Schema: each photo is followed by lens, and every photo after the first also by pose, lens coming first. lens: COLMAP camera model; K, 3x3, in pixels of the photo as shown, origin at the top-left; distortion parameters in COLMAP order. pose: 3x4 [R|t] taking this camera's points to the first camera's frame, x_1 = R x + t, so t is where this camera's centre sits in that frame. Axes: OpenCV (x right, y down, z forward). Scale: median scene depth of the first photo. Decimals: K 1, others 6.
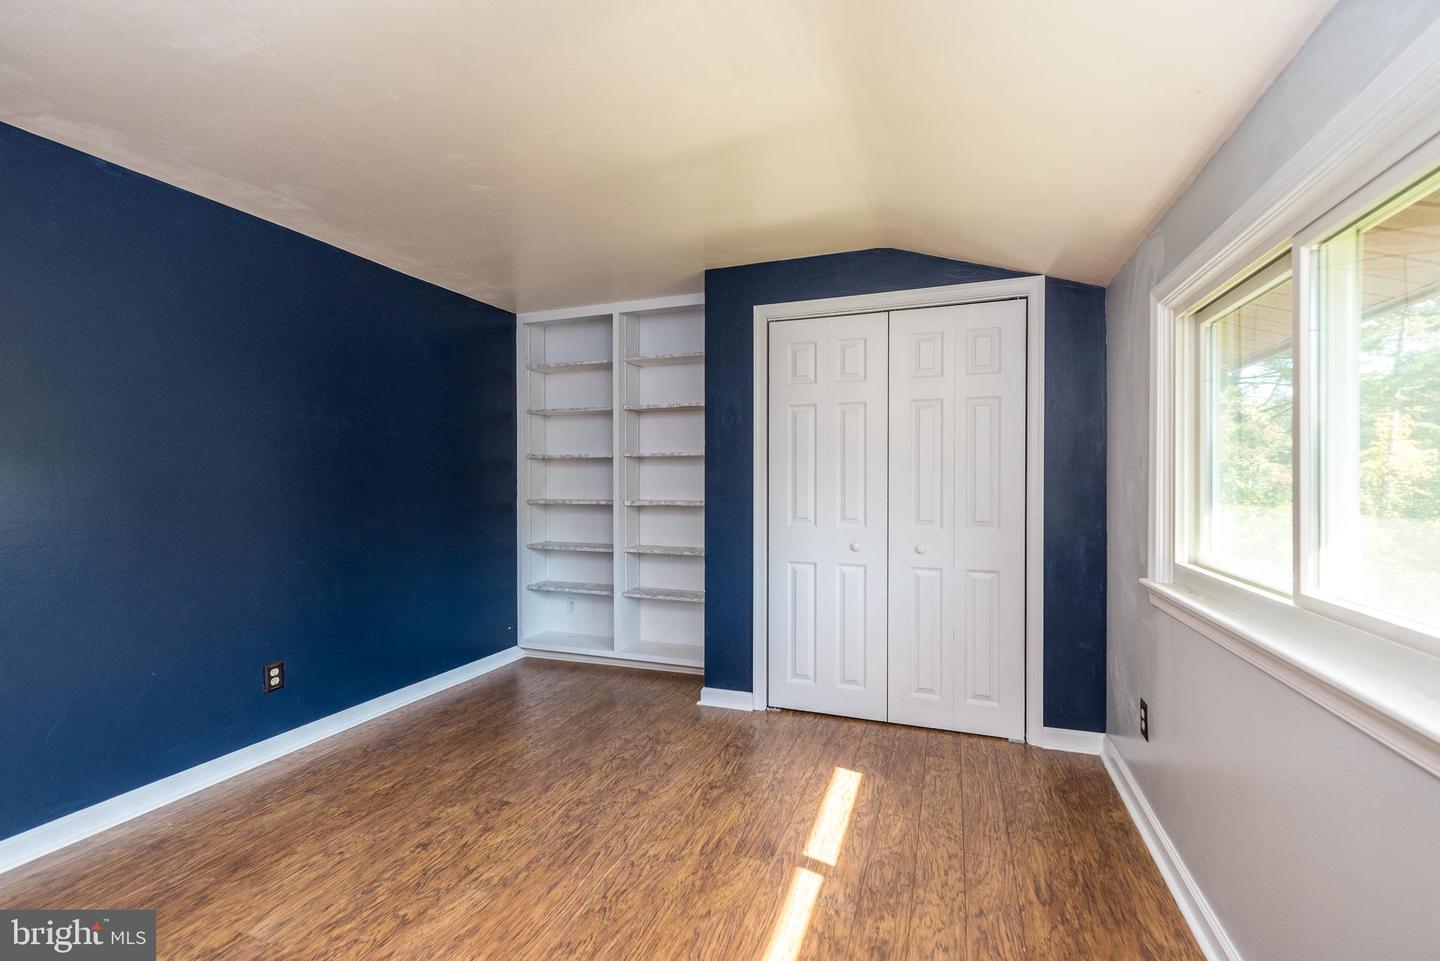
lens RADIAL K [[634.3, 0, 715.3], [0, 634.3, 480.7], [0, 0, 1]] dist [0.017361, -0.001838]
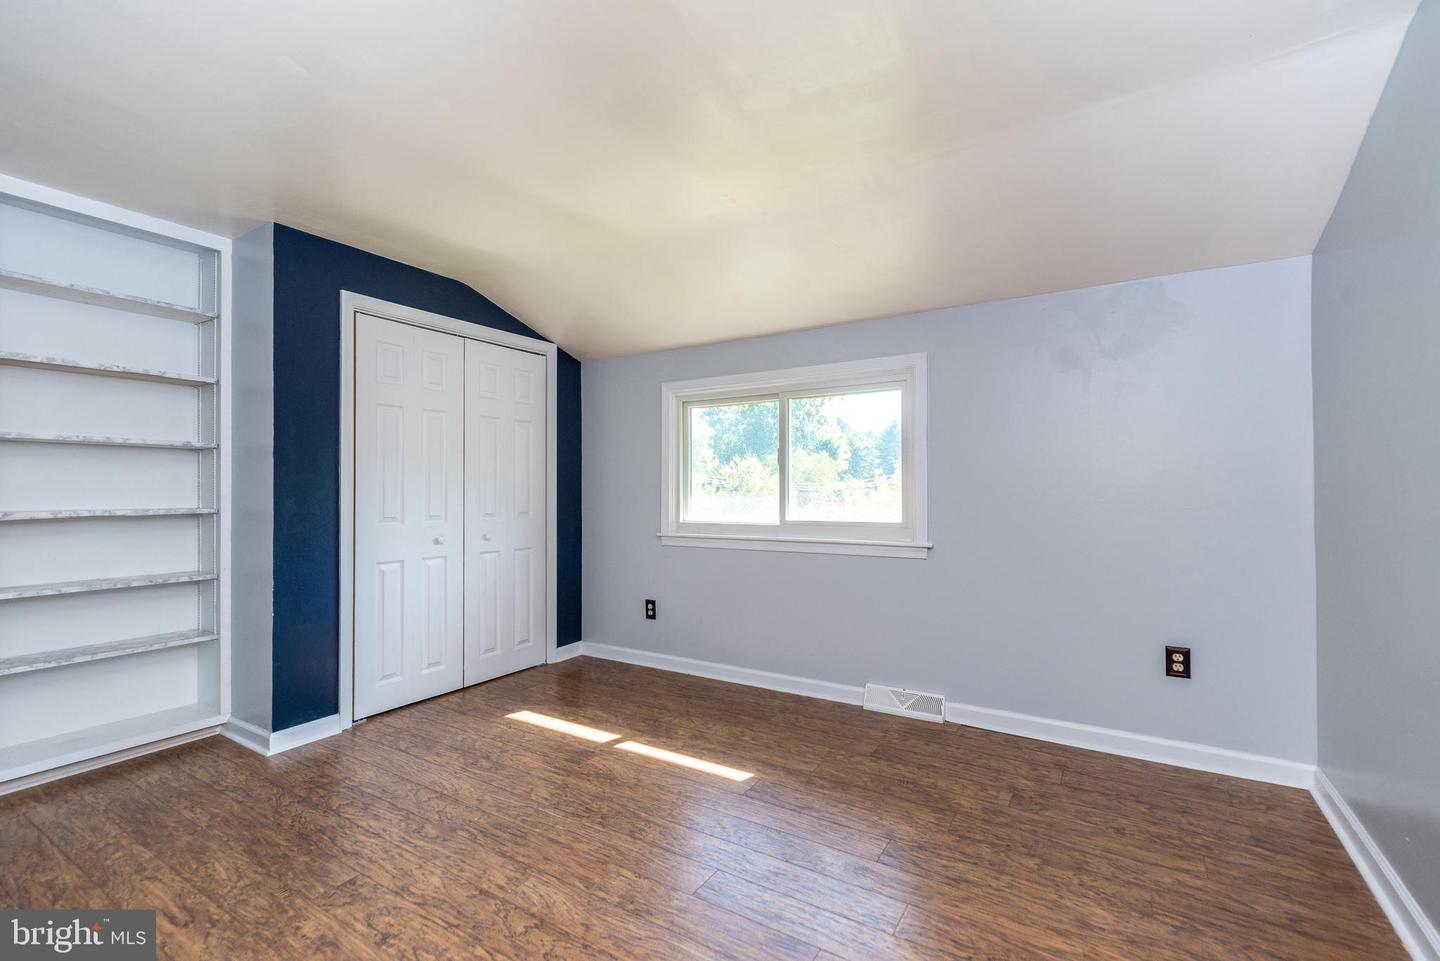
lens RADIAL K [[634.3, 0, 716.9], [0, 634.3, 483.6], [0, 0, 1]] dist [0.017361, -0.001838]
pose [[0.202684, 0.008657, 0.979206, -0.923204], [0.004472, 0.999942, -0.009766, 0.020865], [-0.979234, 0.006358, 0.202634, 0.357303]]
